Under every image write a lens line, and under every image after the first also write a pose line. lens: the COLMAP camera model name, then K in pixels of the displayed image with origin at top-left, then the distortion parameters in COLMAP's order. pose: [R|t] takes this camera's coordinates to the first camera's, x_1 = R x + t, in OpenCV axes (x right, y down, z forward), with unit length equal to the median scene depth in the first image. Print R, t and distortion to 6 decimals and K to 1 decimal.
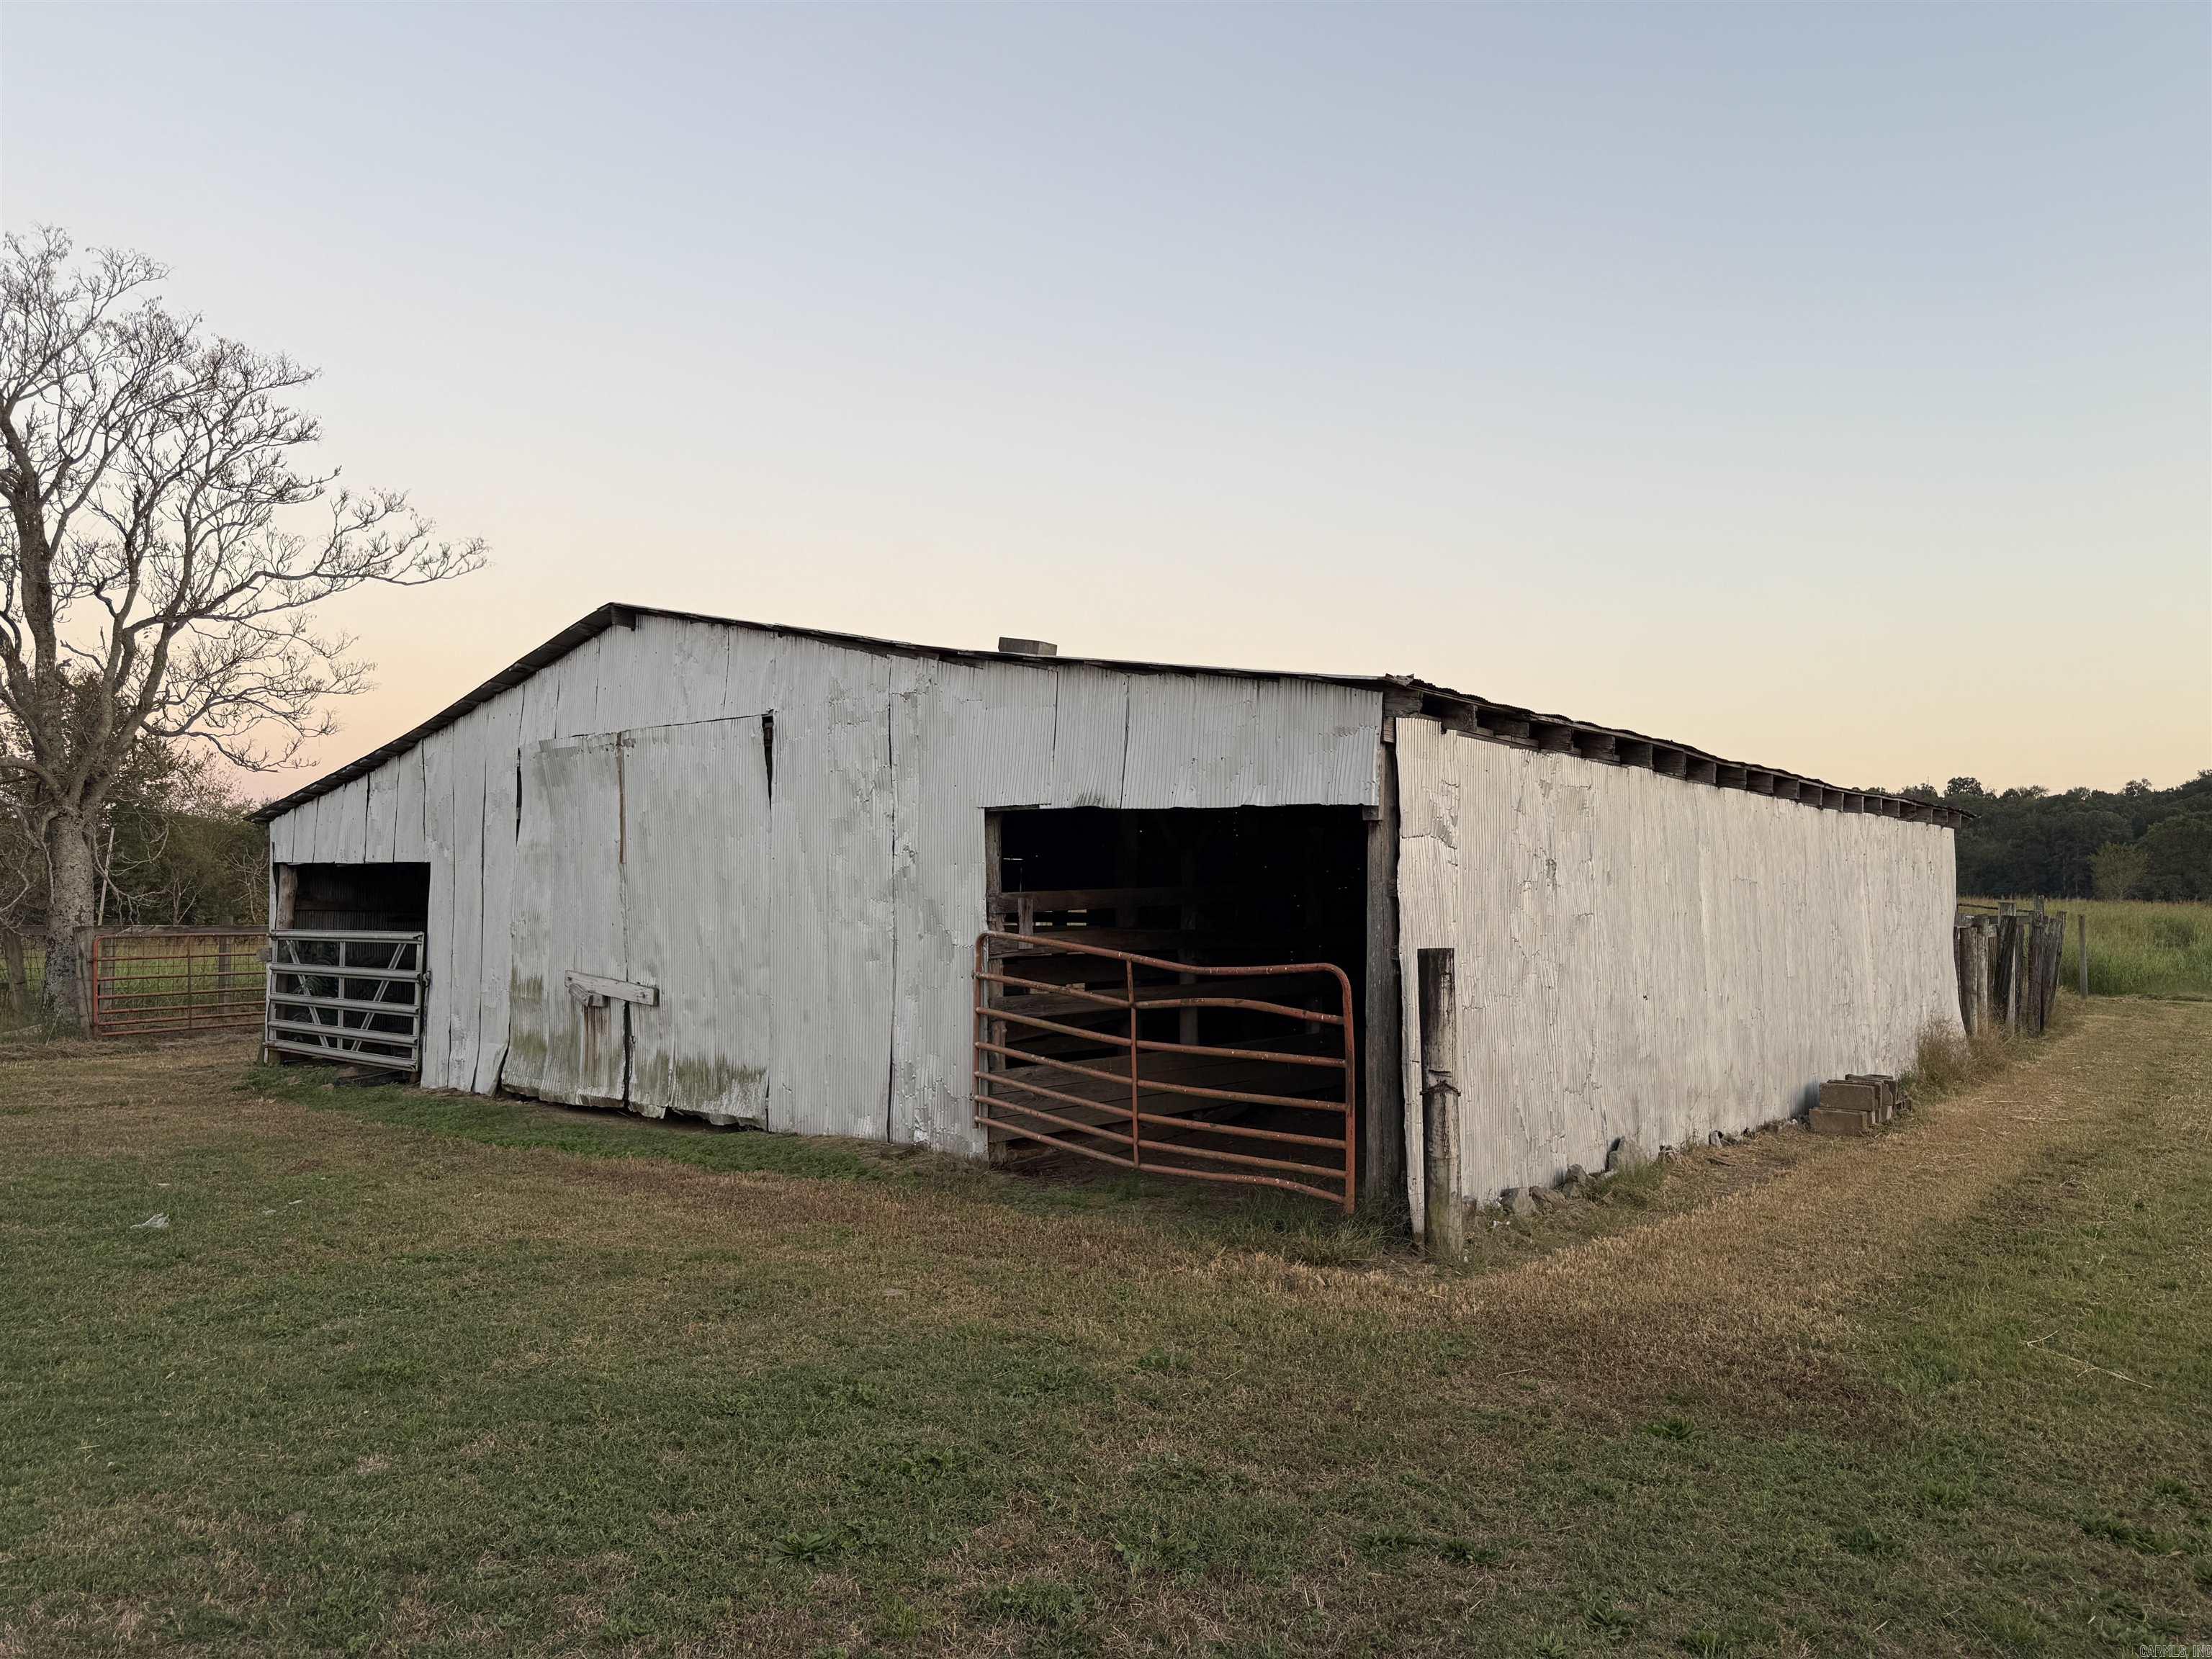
lens RADIAL K [[1525.4, 0, 1108.2], [0, 1525.4, 844.9], [0, 0, 1]] dist [0.112268, -0.168332]
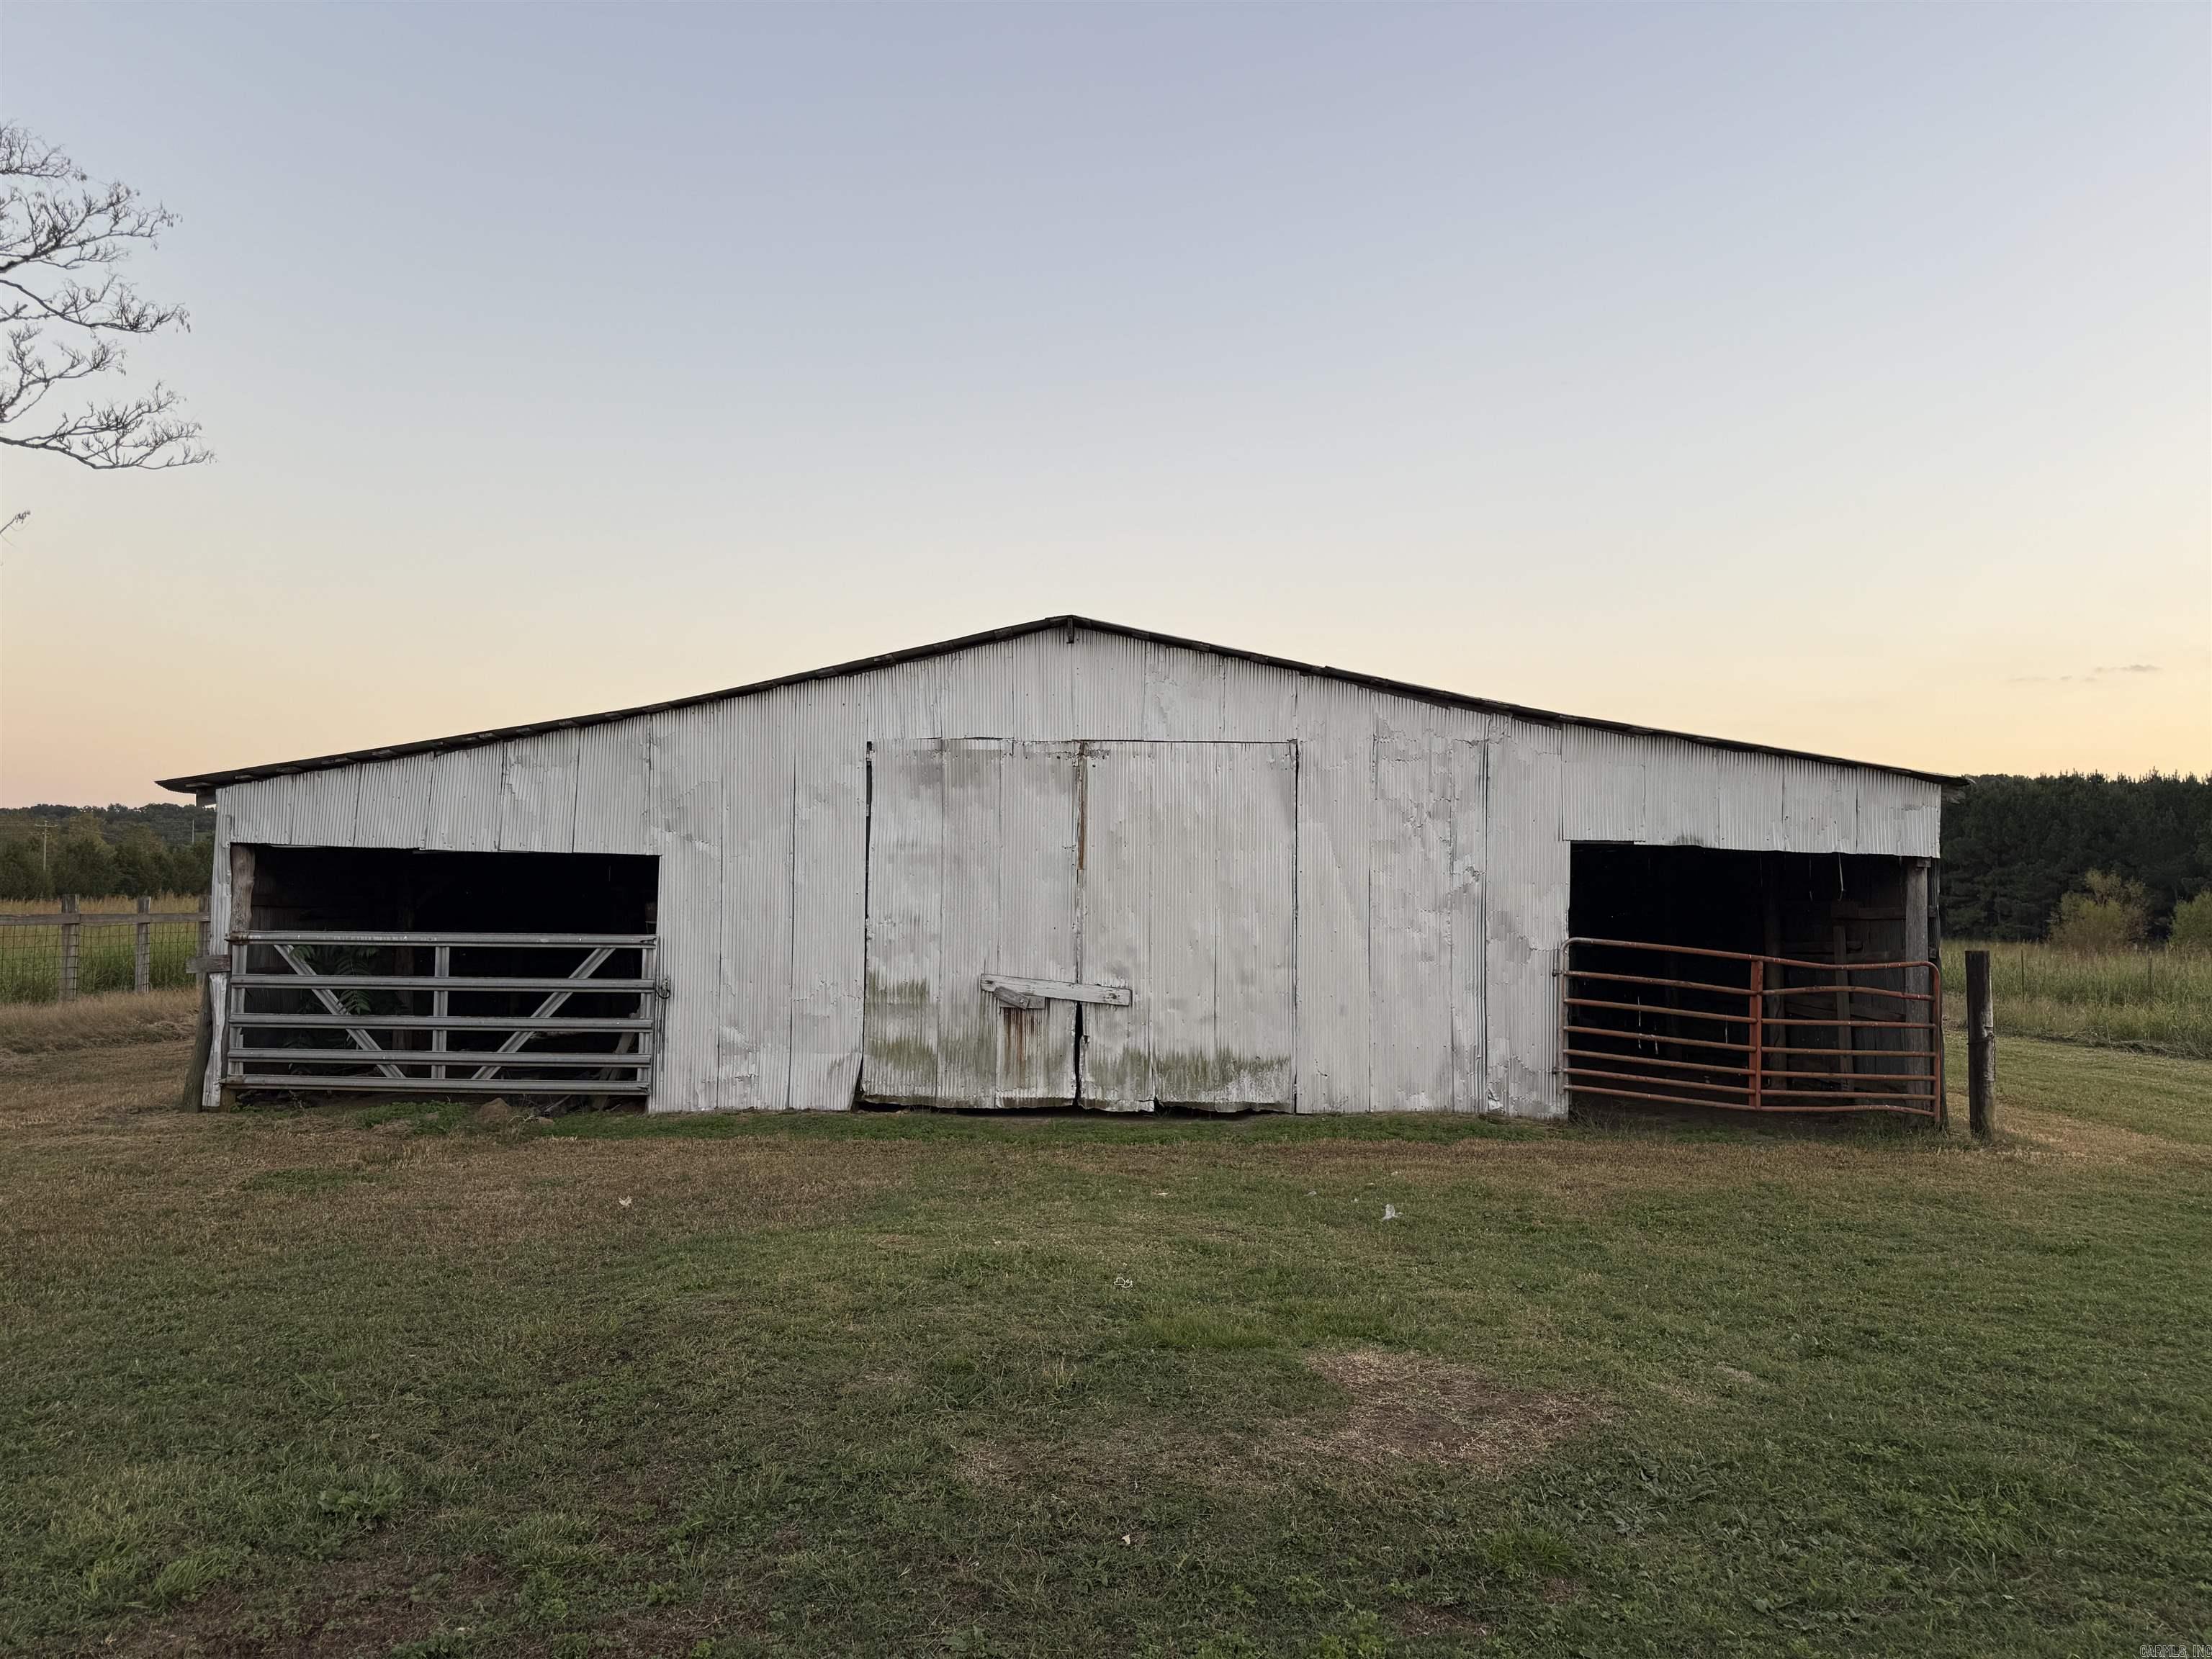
lens RADIAL K [[1525.4, 0, 1108.2], [0, 1525.4, 844.9], [0, 0, 1]] dist [0.112268, -0.168332]
pose [[0.790487, 0.043060, 0.610963, -0.943298], [-0.038335, 0.999048, -0.020813, 0.016648], [-0.611278, -0.006969, 0.791385, 0.180496]]
